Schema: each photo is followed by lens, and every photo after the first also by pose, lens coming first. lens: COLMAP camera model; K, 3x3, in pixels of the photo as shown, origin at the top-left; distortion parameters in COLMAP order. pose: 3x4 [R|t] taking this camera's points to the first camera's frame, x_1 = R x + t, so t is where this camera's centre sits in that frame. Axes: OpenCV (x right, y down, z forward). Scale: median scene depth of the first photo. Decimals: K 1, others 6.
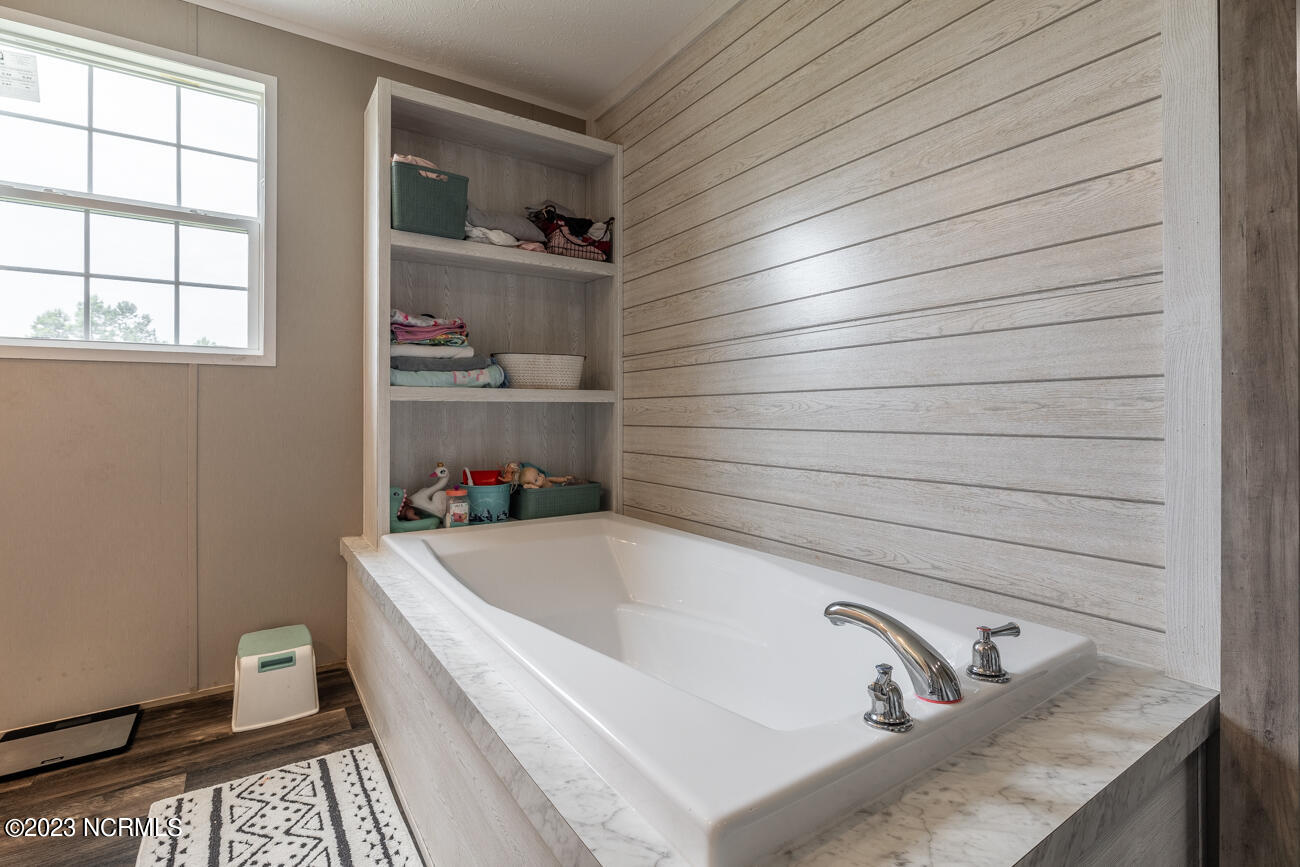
lens RADIAL K [[609.6, 0, 673.8], [0, 609.6, 402.2], [0, 0, 1]] dist [-0.000838, -0.000132]
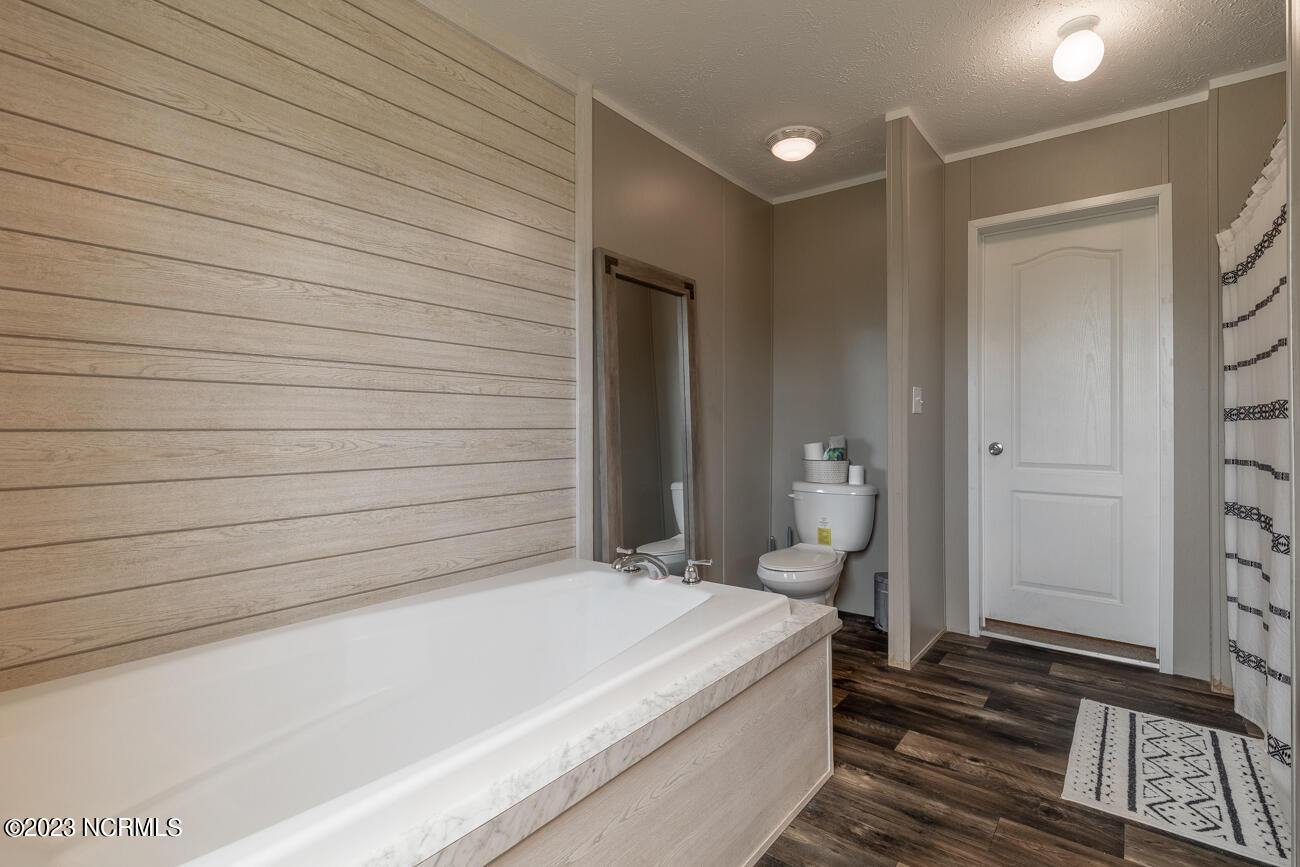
lens RADIAL K [[609.6, 0, 653.8], [0, 609.6, 437.0], [0, 0, 1]] dist [-0.000838, -0.000132]
pose [[-0.284531, 0.002022, 0.958665, -0.883551], [-0.004175, 0.999986, -0.003349, -0.005477], [-0.958658, -0.004955, -0.284518, 0.872918]]
